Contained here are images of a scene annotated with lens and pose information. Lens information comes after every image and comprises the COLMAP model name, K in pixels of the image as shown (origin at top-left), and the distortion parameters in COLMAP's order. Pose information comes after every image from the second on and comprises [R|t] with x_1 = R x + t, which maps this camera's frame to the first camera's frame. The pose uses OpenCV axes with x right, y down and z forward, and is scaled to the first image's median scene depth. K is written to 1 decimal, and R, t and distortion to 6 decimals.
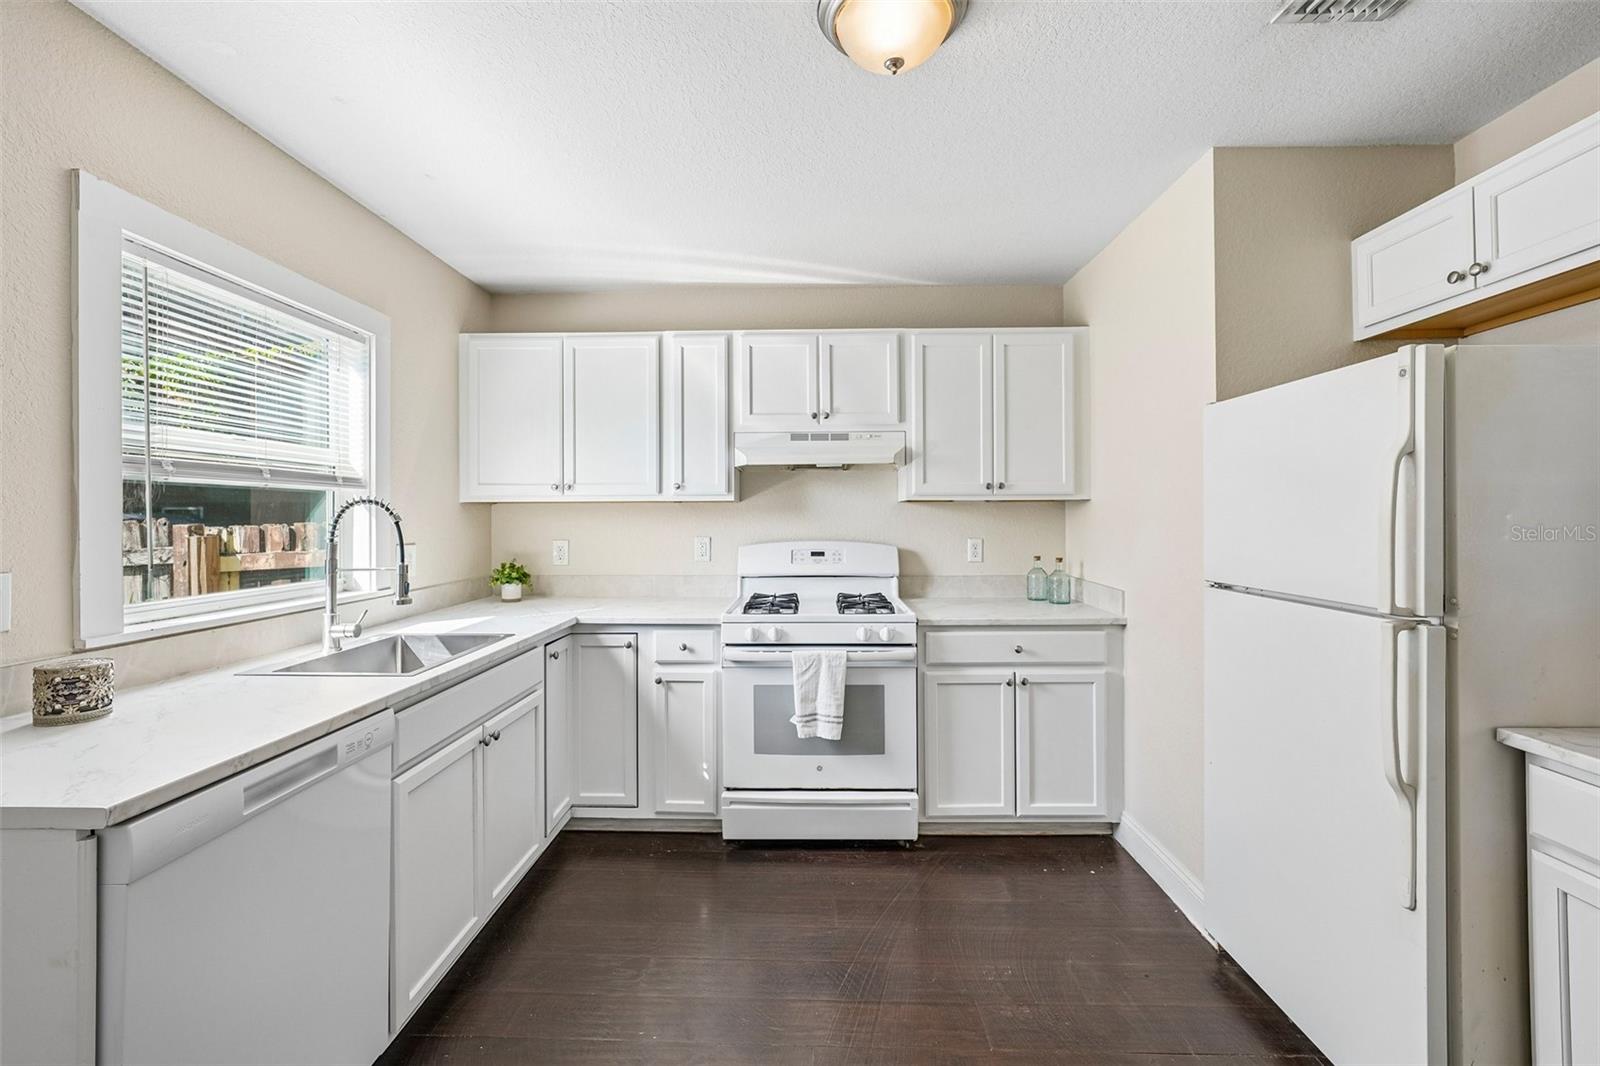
lens RADIAL K [[676.7, 0, 793.6], [0, 676.7, 513.9], [0, 0, 1]] dist [-0.010944, 0.000224]
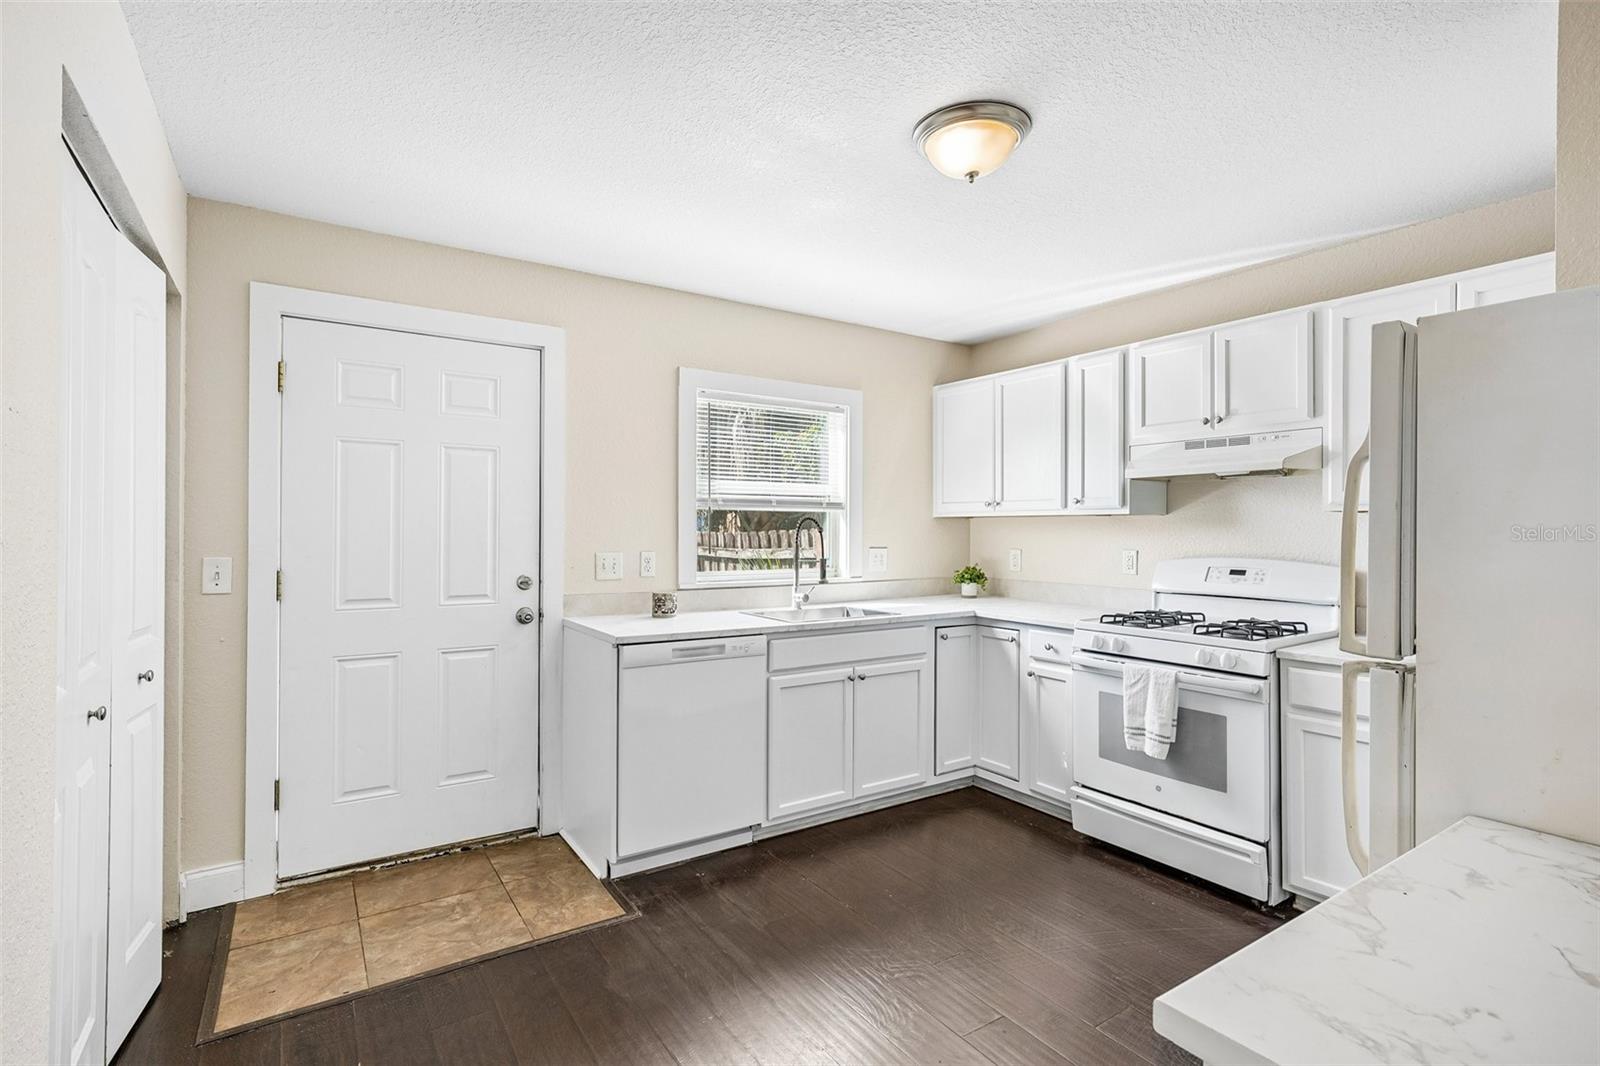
lens RADIAL K [[758.8, 0, 804.5], [0, 758.8, 527.9], [0, 0, 1]] dist [0.000458, -0.000117]
pose [[0.581393, 0.004923, -0.813608, 0.609853], [-0.001678, 0.999987, 0.004852, -0.003880], [0.813621, -0.001456, 0.581394, -0.050370]]
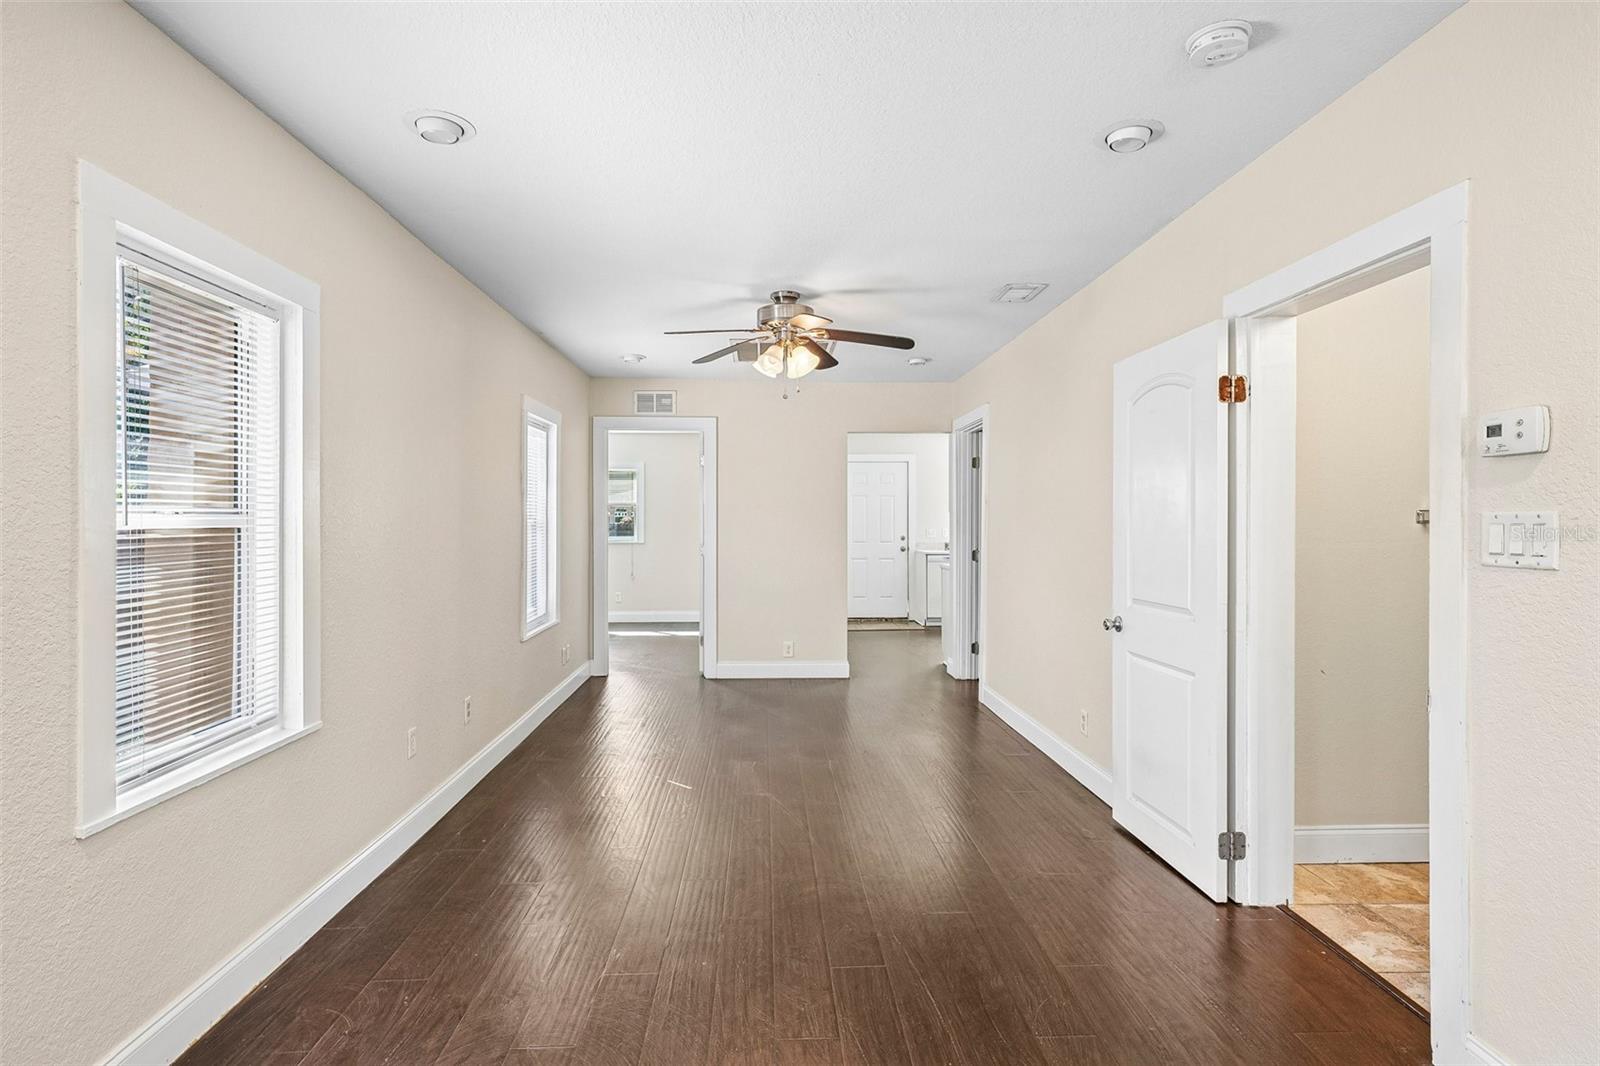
lens RADIAL K [[829.0, 0, 798.5], [0, 829.0, 528.2], [0, 0, 1]] dist [-0.000032, 0.000000]
pose [[0.074769, 0.007066, -0.997176, 3.445485], [0.008488, 0.999934, 0.007722, 0.005166], [0.997165, -0.009041, 0.074704, -0.537579]]
